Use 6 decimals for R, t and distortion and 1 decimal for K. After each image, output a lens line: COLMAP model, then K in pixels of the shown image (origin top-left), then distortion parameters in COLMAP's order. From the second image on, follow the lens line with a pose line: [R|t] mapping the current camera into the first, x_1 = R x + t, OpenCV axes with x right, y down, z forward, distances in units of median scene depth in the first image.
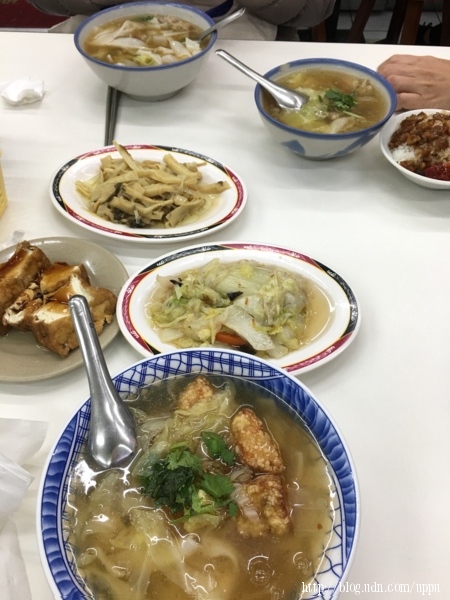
lens RADIAL K [[503.0, 0, 226.8], [0, 503.0, 298.9], [0, 0, 1]] dist [0.030078, -0.022735]
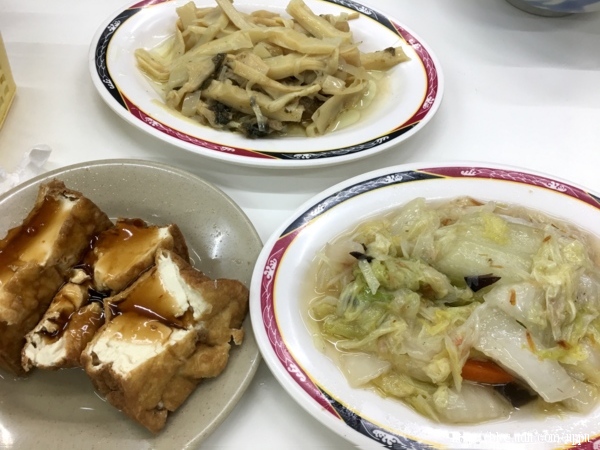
lens RADIAL K [[503.0, 0, 298.8], [0, 503.0, 225.4], [0, 0, 1]] dist [0.030078, -0.022735]
pose [[0.997351, -0.032621, 0.065021, -0.195012], [0.024042, 0.991404, 0.128606, -0.130130], [-0.068657, -0.126702, 0.989562, 0.489101]]
